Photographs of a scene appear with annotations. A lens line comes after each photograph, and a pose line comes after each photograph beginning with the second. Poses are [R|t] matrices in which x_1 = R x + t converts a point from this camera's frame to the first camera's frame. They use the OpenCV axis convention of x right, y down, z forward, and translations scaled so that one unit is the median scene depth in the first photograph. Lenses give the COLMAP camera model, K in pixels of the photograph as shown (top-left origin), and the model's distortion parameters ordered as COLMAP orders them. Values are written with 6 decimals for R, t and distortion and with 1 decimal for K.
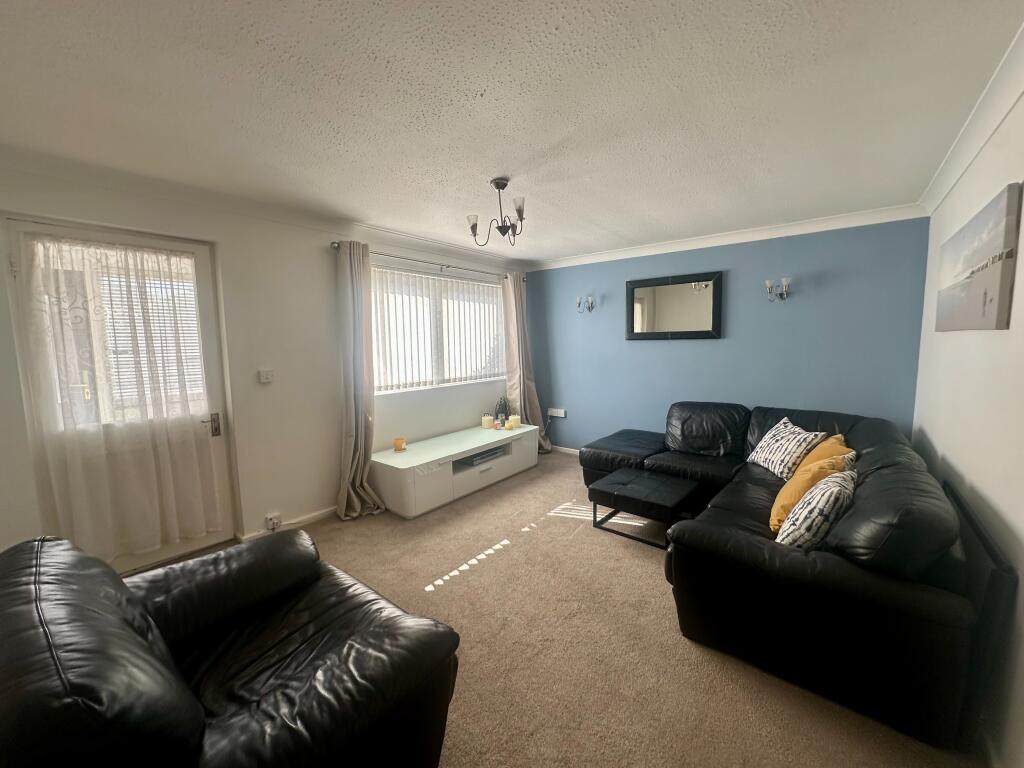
lens RADIAL K [[410.8, 0, 513.7], [0, 410.8, 387.5], [0, 0, 1]] dist [0.004291, 0.000361]
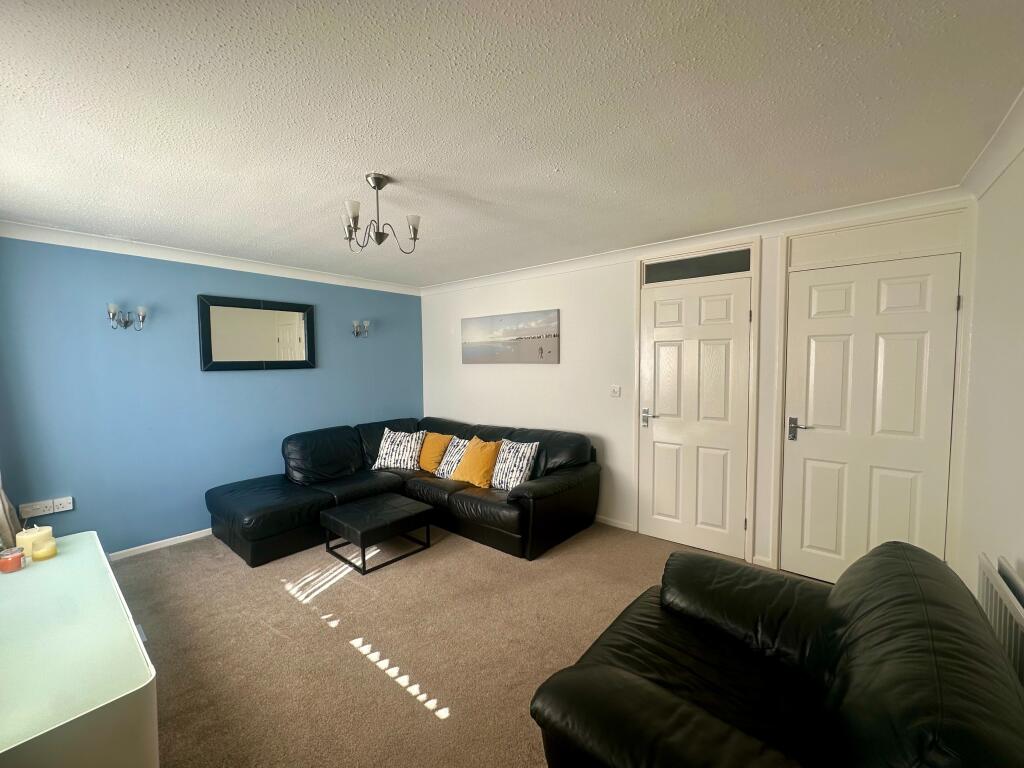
lens RADIAL K [[410.8, 0, 510.6], [0, 410.8, 383.2], [0, 0, 1]] dist [0.004291, 0.000361]
pose [[0.022902, -0.038394, 0.999000, -0.624215], [0.123886, 0.991669, 0.035272, -0.064600], [-0.992032, 0.122954, 0.027467, 0.552305]]
